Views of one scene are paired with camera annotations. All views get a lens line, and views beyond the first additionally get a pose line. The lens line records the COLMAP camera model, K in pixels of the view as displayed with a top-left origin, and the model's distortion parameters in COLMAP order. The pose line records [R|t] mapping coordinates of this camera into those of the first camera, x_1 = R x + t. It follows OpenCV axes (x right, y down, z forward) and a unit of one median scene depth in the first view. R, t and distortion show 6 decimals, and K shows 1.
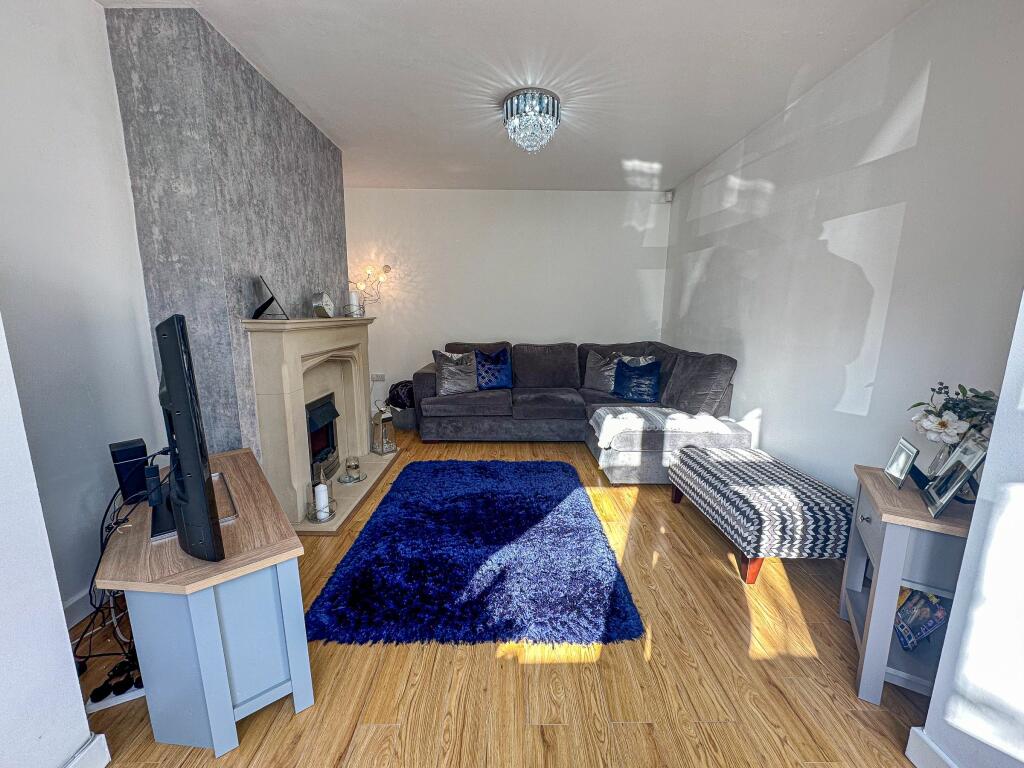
lens RADIAL K [[413.9, 0, 510.3], [0, 413.9, 384.3], [0, 0, 1]] dist [-0.003692, 0.000746]
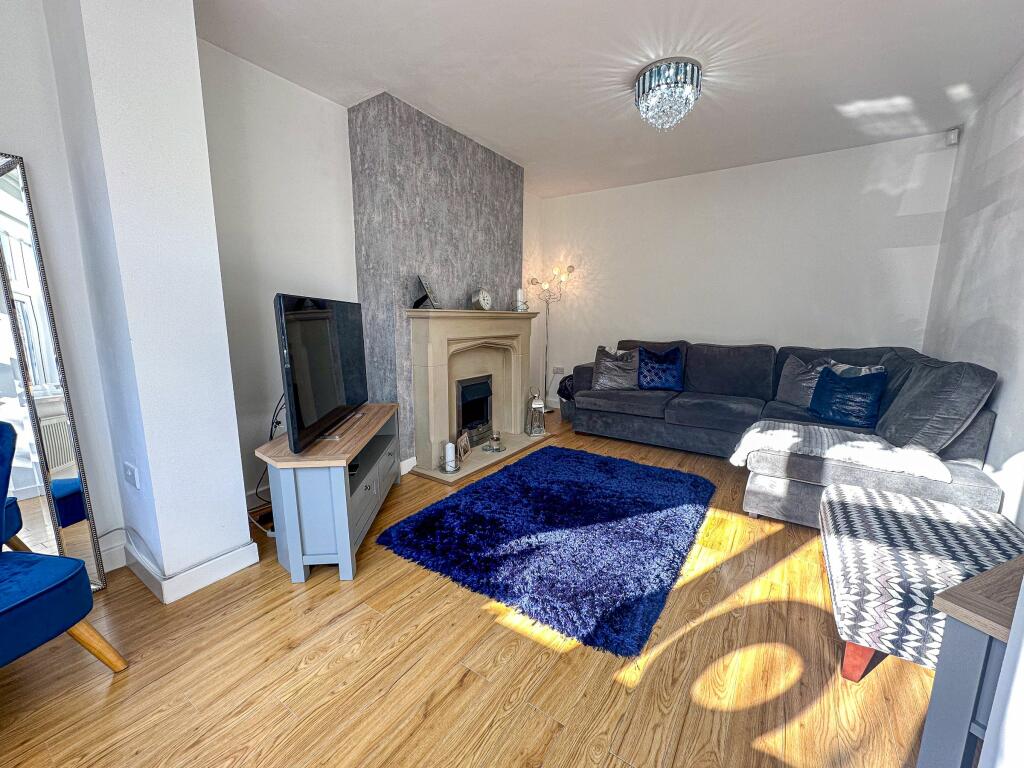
lens RADIAL K [[413.8, 0, 508.9], [0, 413.8, 383.1], [0, 0, 1]] dist [-0.001660, 0.000148]
pose [[0.822508, 0.090831, -0.561454, 0.292234], [-0.100014, 0.994881, 0.014433, 0.022974], [0.559891, 0.044282, 0.827382, 0.054628]]
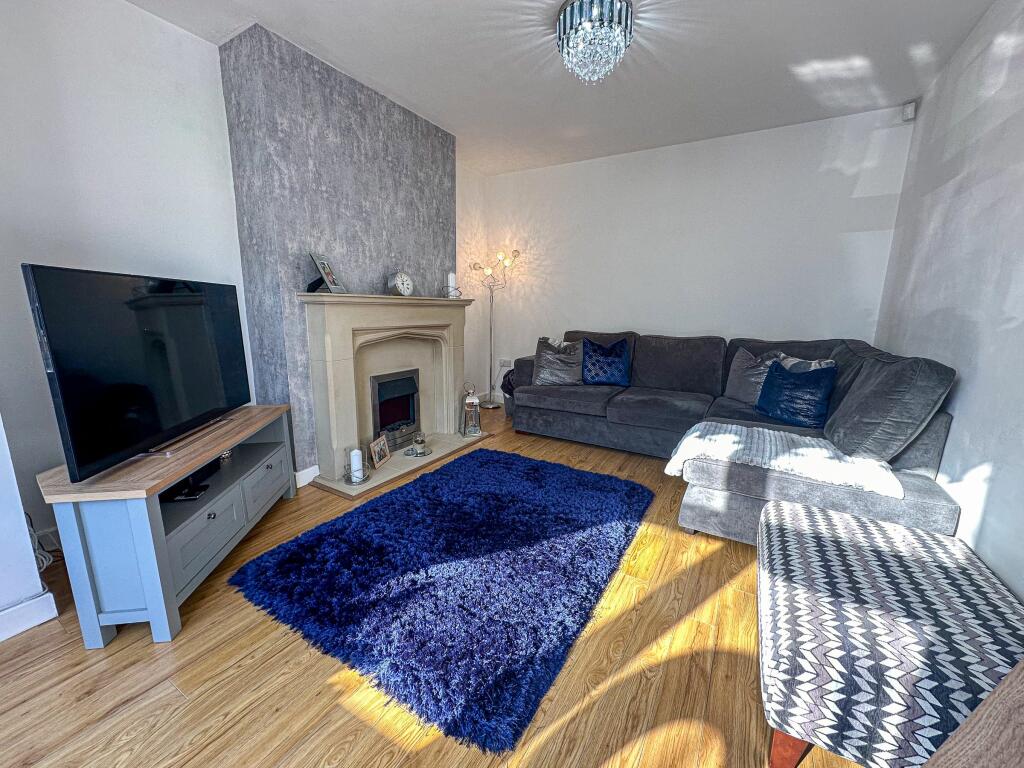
lens RADIAL K [[410.8, 0, 509.5], [0, 410.8, 383.2], [0, 0, 1]] dist [-0.001122, 0.000224]
pose [[0.855517, 0.101202, -0.507788, 0.322752], [-0.098389, 0.994618, 0.032461, -0.001227], [0.508340, 0.022190, 0.860870, 0.228781]]
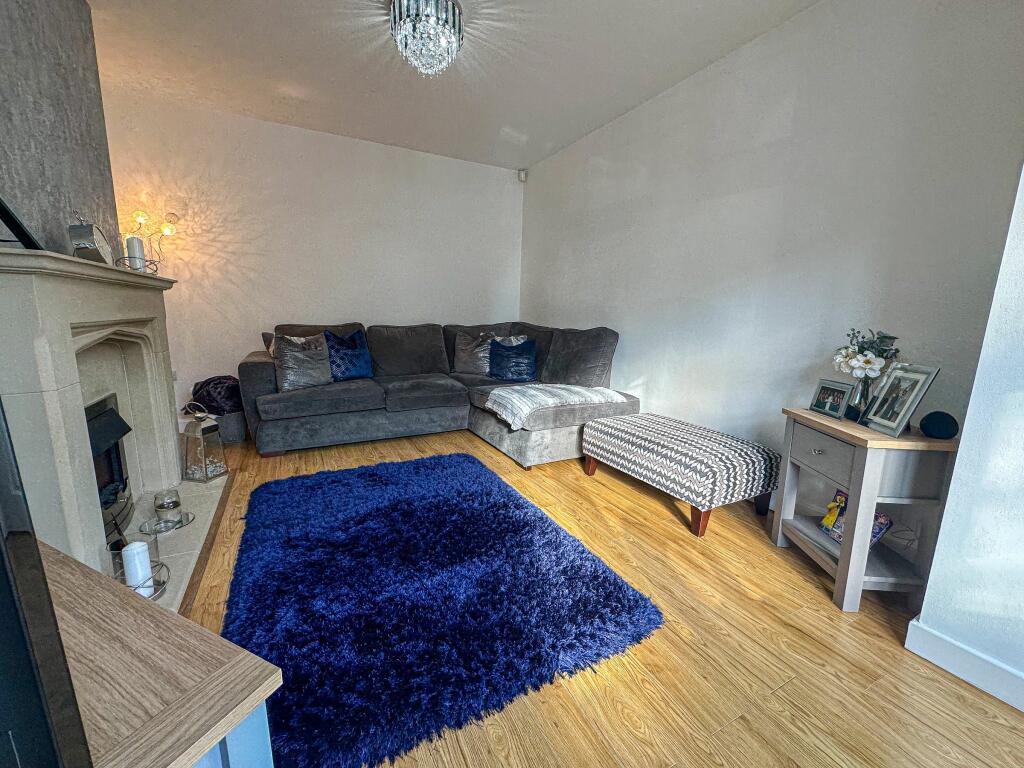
lens RADIAL K [[413.9, 0, 510.3], [0, 413.9, 384.3], [0, 0, 1]] dist [-0.003692, 0.000746]
pose [[0.889753, -0.069108, 0.451181, -0.184747], [0.065127, 0.997579, 0.024366, 0.030099], [-0.451773, 0.007704, 0.892100, 0.185665]]
